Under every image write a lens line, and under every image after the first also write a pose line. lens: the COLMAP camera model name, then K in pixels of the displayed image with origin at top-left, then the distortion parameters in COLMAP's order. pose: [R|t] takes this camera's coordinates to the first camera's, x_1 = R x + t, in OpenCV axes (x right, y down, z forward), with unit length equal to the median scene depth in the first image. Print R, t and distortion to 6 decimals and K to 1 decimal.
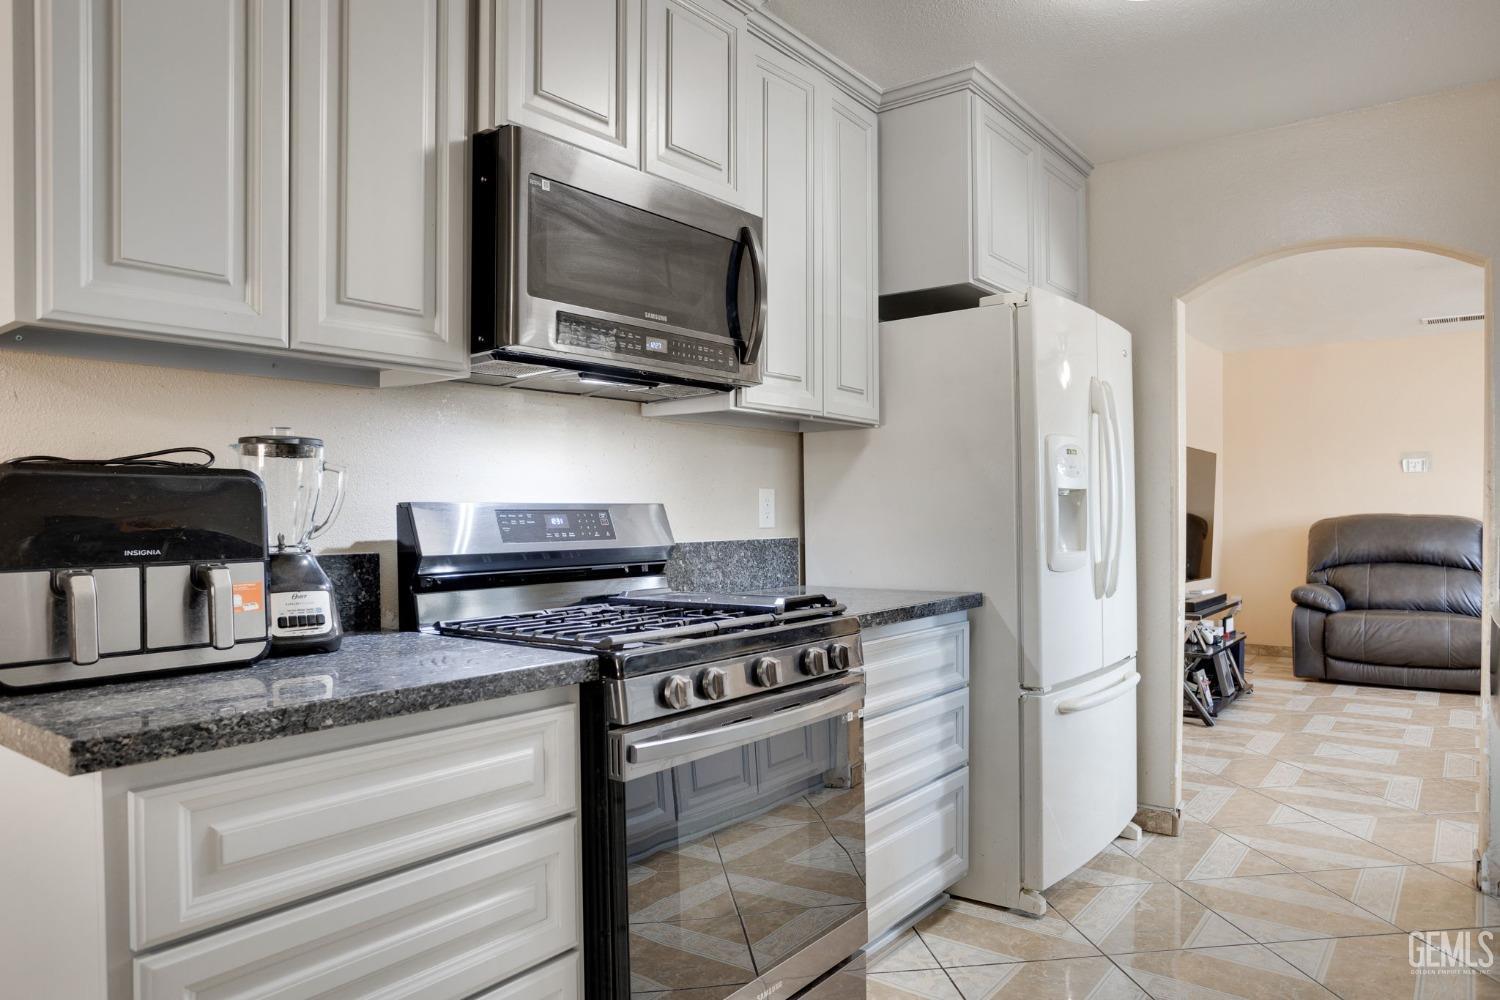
lens RADIAL K [[964.3, 0, 737.8], [0, 964.3, 523.8], [0, 0, 1]] dist [-0.051934, 0.012877]
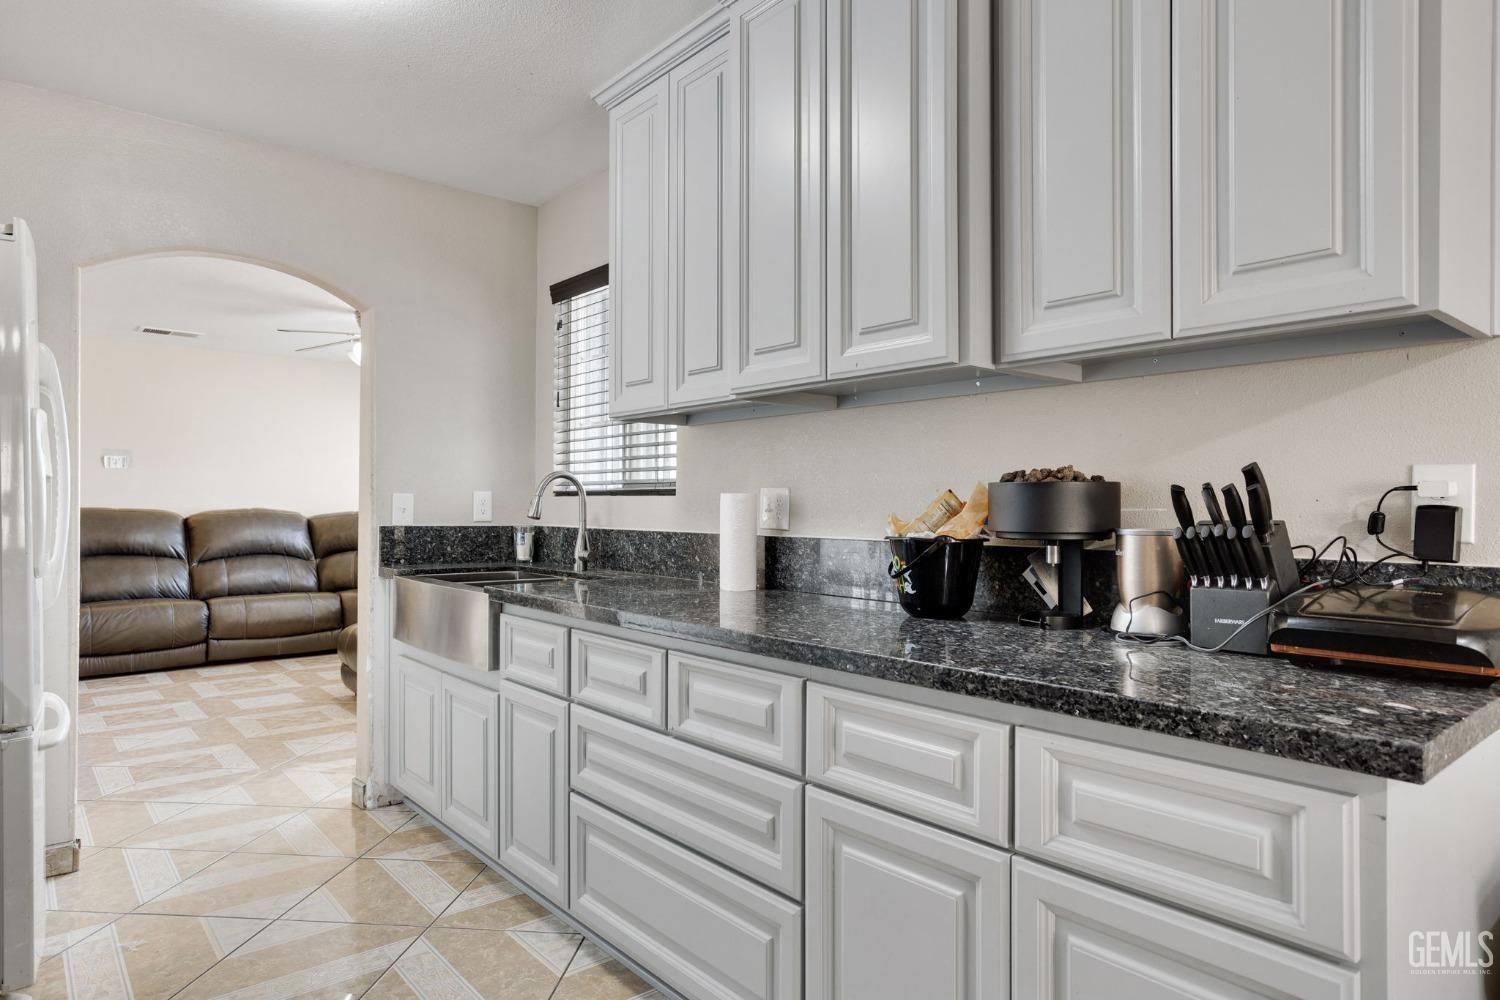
lens RADIAL K [[881.3, 0, 782.4], [0, 881.3, 503.2], [0, 0, 1]] dist [-0.027874, 0.003066]
pose [[0.178352, 0.004525, 0.983956, -0.218987], [0.010870, 0.999919, -0.006569, -0.003342], [-0.983907, 0.011867, 0.178288, 0.198665]]
